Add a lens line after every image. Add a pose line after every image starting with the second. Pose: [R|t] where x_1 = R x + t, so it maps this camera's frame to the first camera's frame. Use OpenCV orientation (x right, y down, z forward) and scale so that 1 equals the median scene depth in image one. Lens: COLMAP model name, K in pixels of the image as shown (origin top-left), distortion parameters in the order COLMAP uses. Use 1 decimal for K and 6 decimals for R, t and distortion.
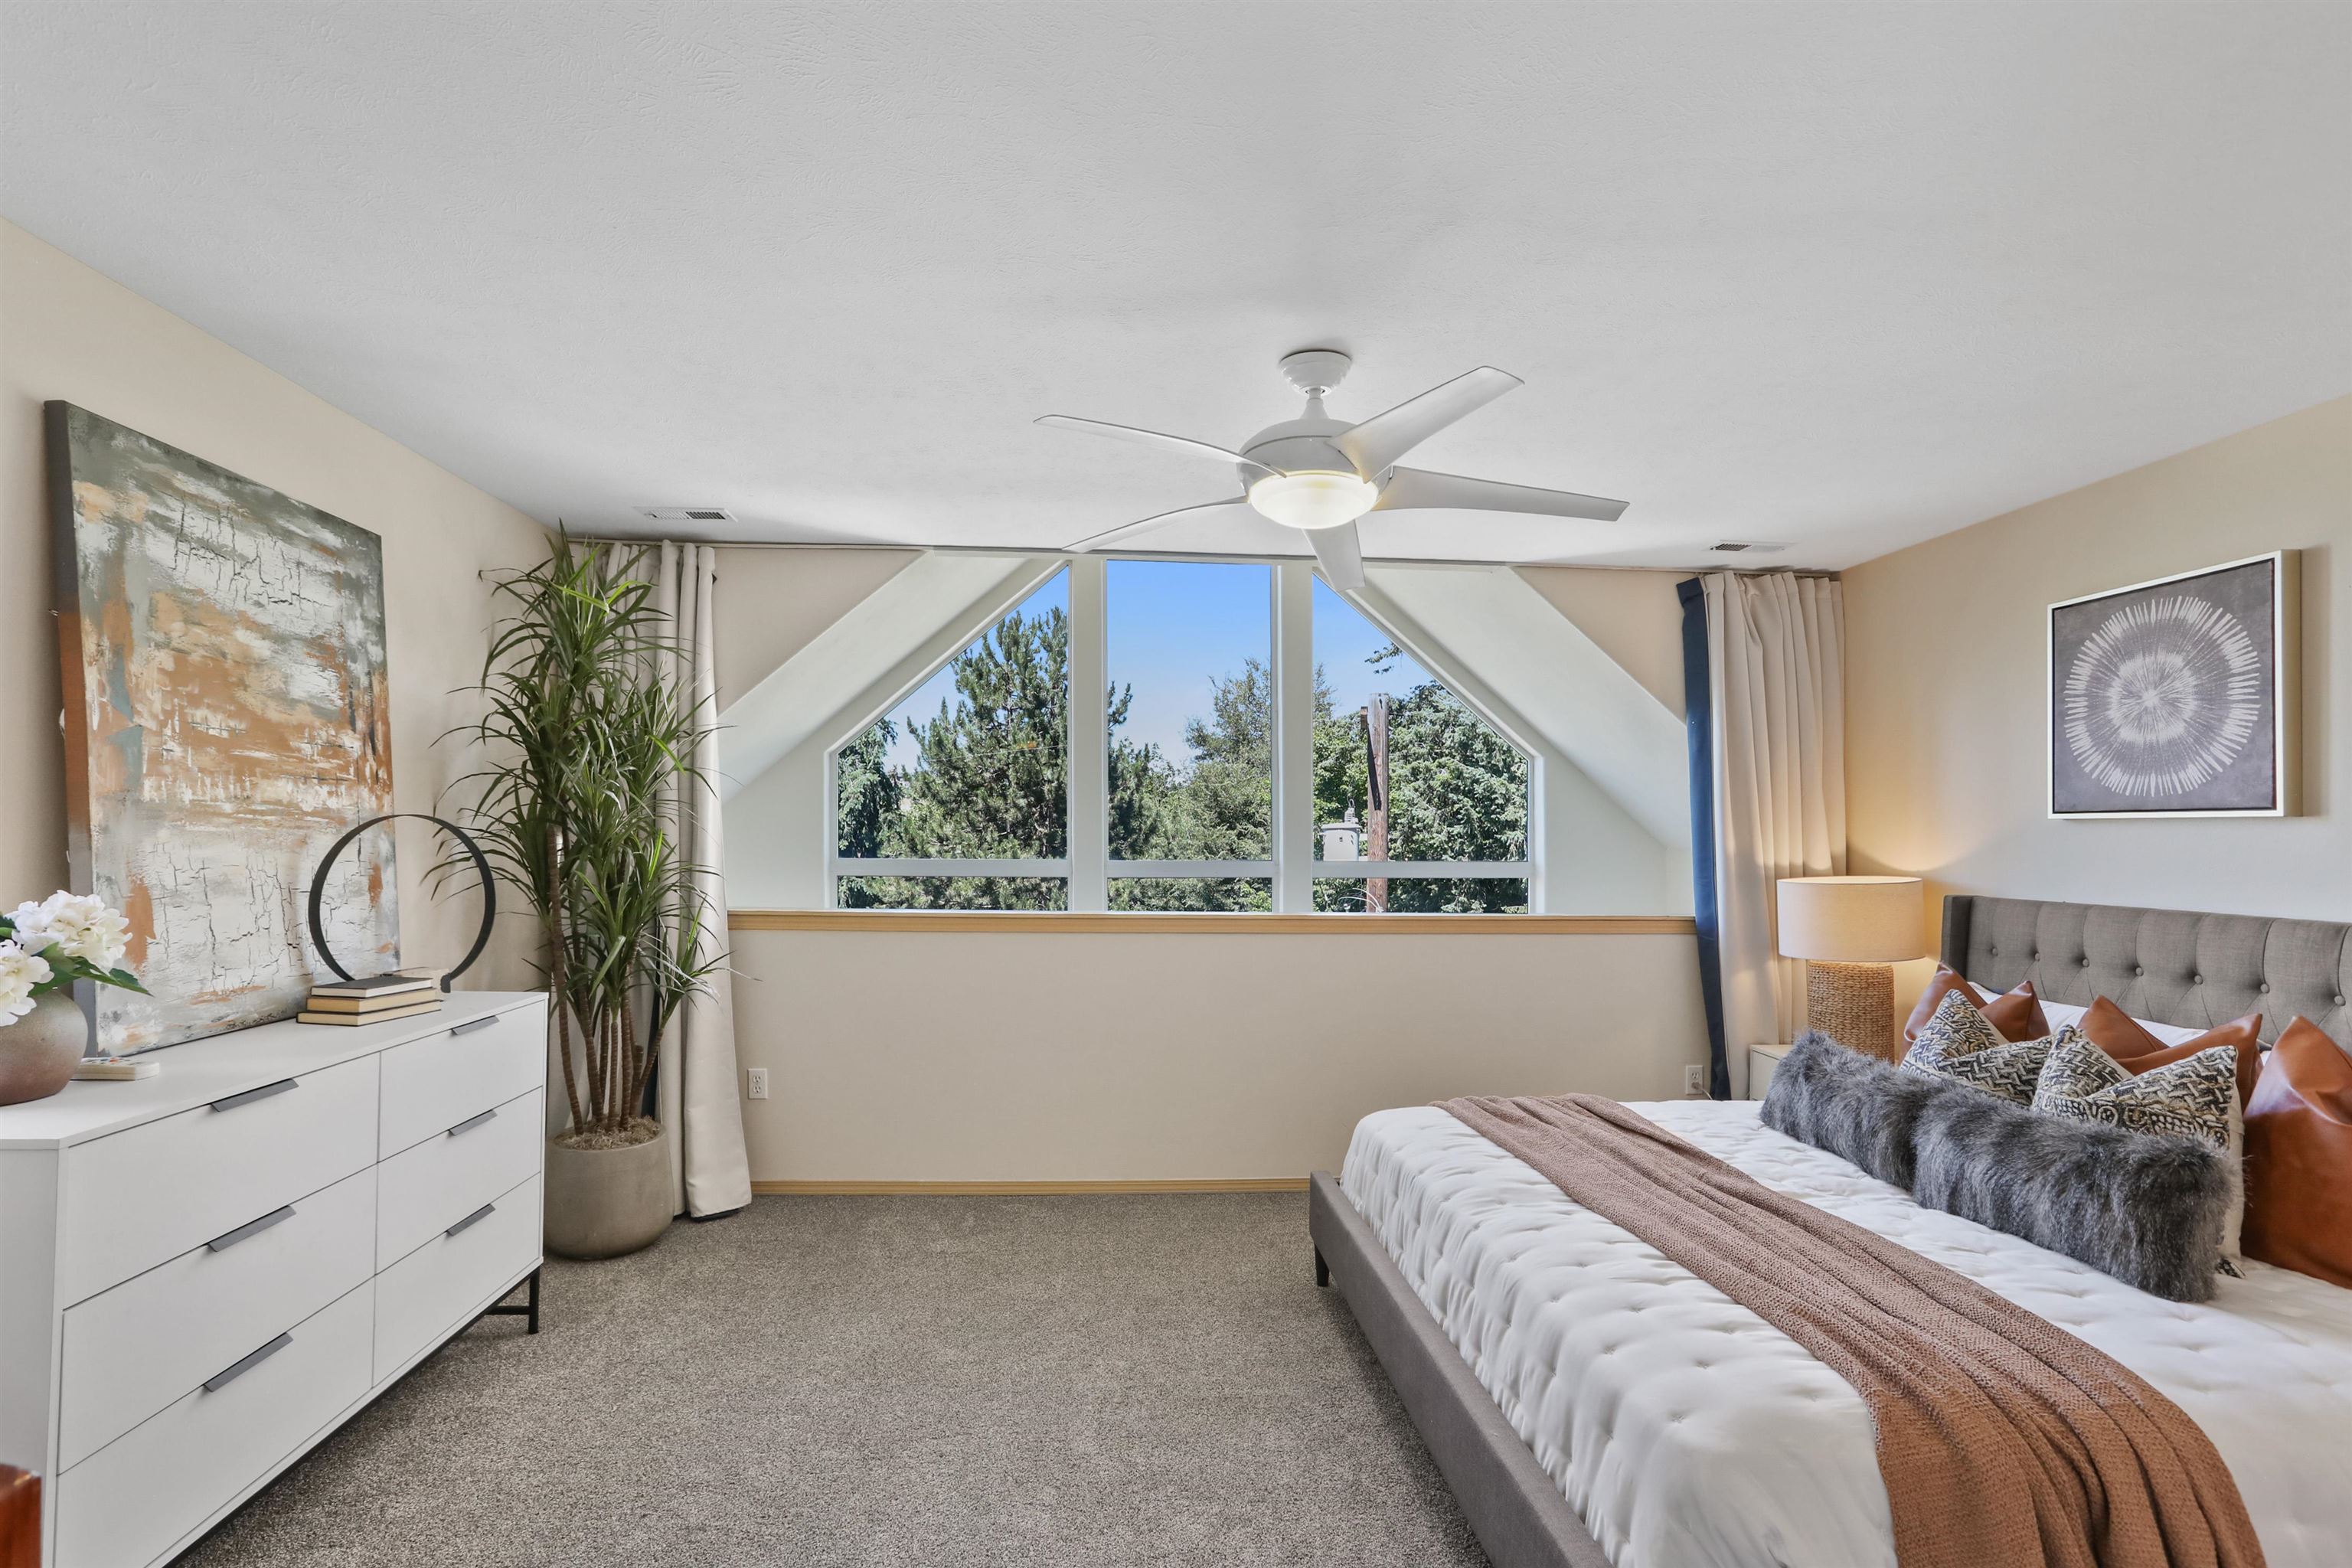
lens RADIAL K [[1078.9, 0, 1173.2], [0, 1078.9, 785.9], [0, 0, 1]] dist [-0.026843, 0.013040]
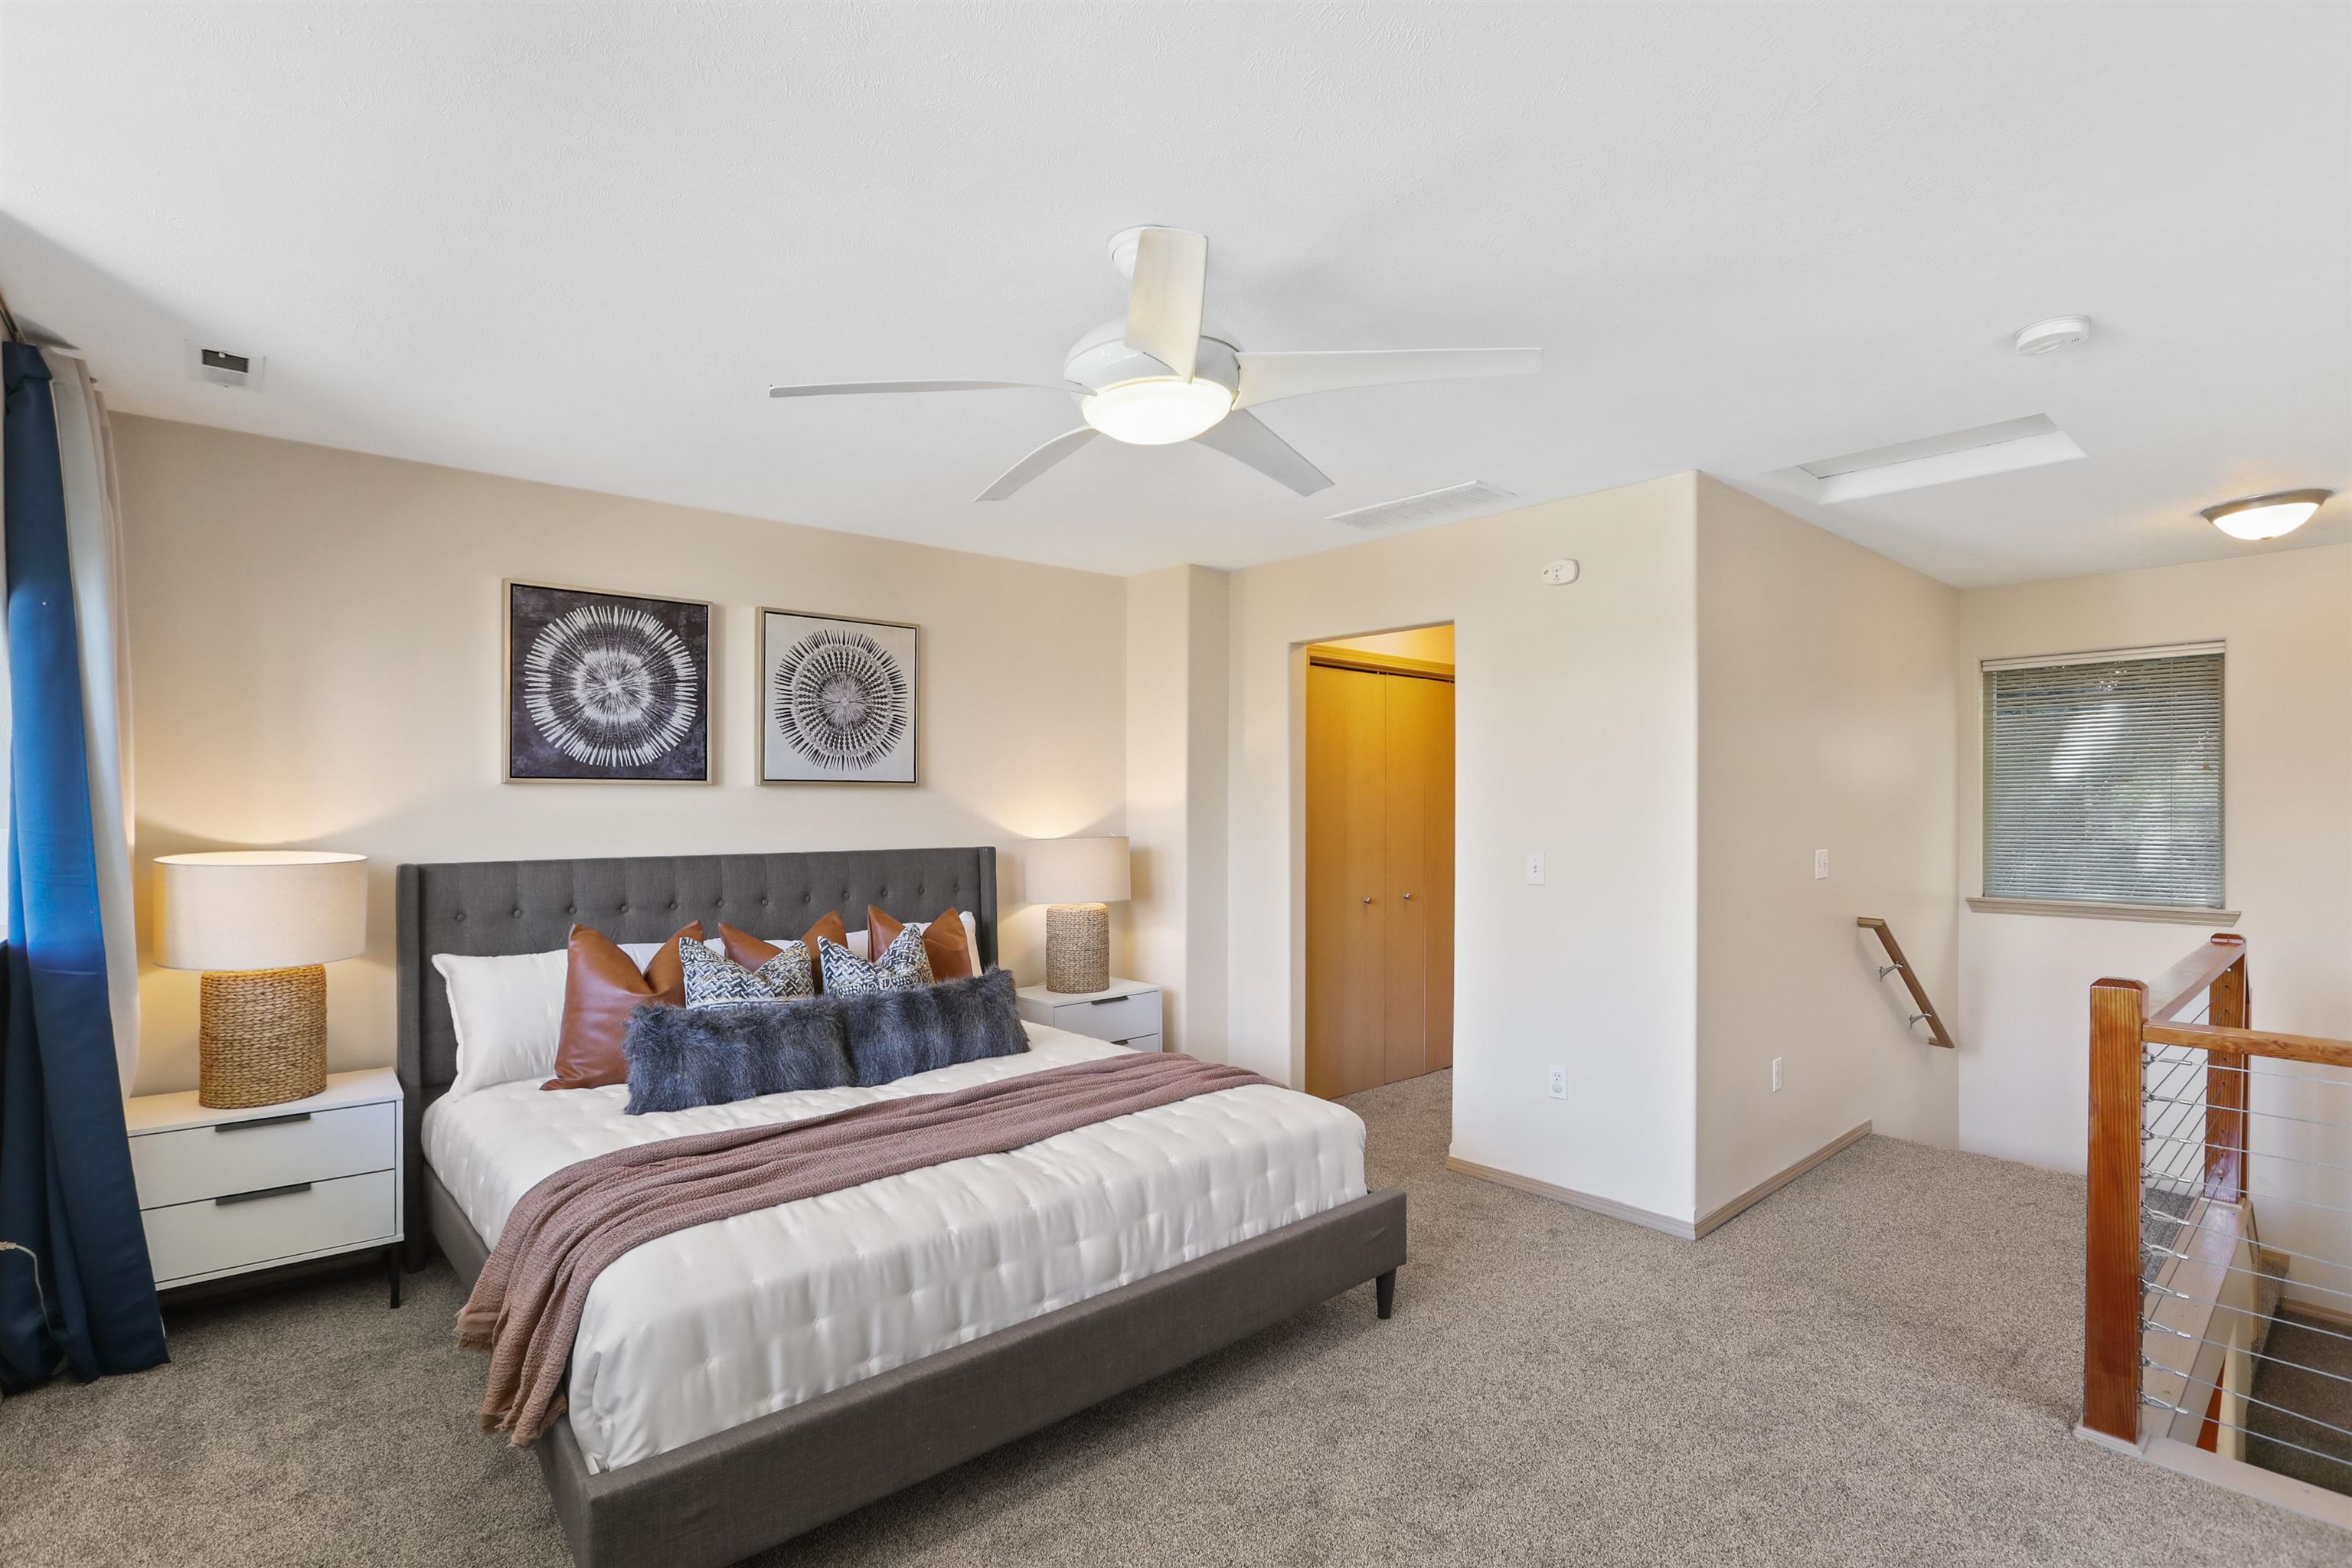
lens RADIAL K [[1078.9, 0, 1172.1], [0, 1078.9, 797.0], [0, 0, 1]] dist [-0.026843, 0.013040]
pose [[-0.585990, -0.009592, 0.810261, -0.466836], [-0.045492, 0.998742, -0.021077, 0.042182], [-0.809040, -0.049212, -0.585690, 1.215287]]
